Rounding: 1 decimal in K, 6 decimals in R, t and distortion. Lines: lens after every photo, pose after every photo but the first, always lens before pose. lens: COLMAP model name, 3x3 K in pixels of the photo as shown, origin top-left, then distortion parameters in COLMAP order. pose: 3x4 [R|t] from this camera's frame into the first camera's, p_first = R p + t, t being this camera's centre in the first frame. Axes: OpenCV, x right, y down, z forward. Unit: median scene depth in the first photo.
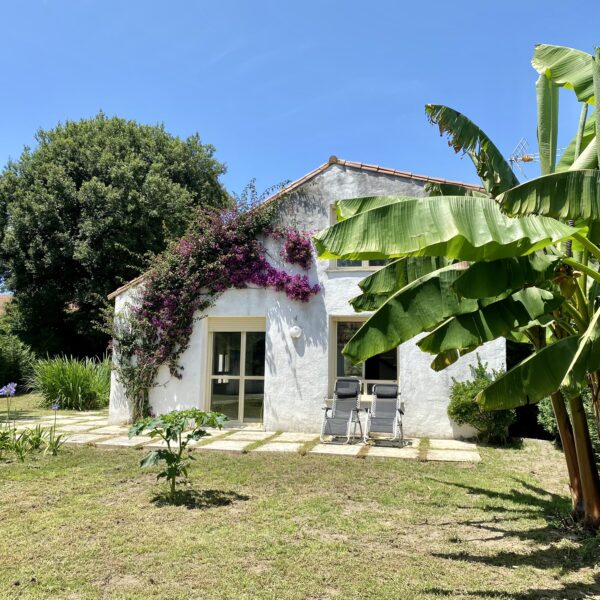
lens RADIAL K [[599.0, 0, 298.0], [0, 599.0, 298.1], [0, 0, 1]] dist [-0.000323, 0.000000]
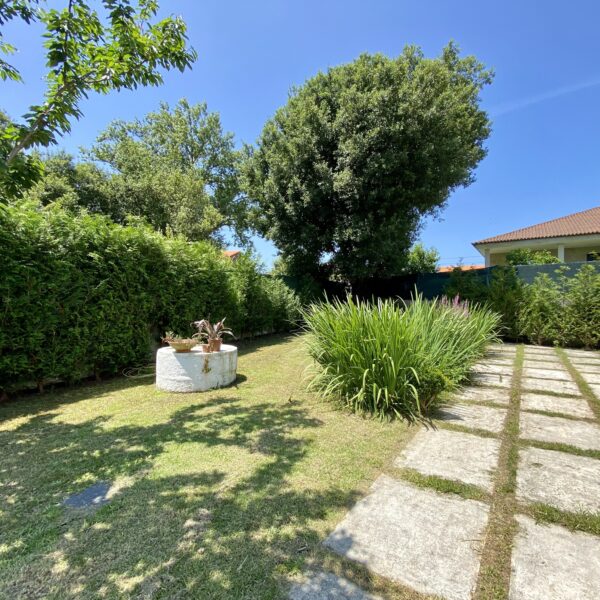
lens RADIAL K [[324.7, 0, 295.9], [0, 324.7, 301.1], [0, 0, 1]] dist [0.019387, -0.020522]
pose [[0.917410, -0.015722, -0.397633, -0.393908], [0.055842, 0.994418, 0.089519, 0.086374], [0.394006, -0.104330, 0.913167, 0.863876]]
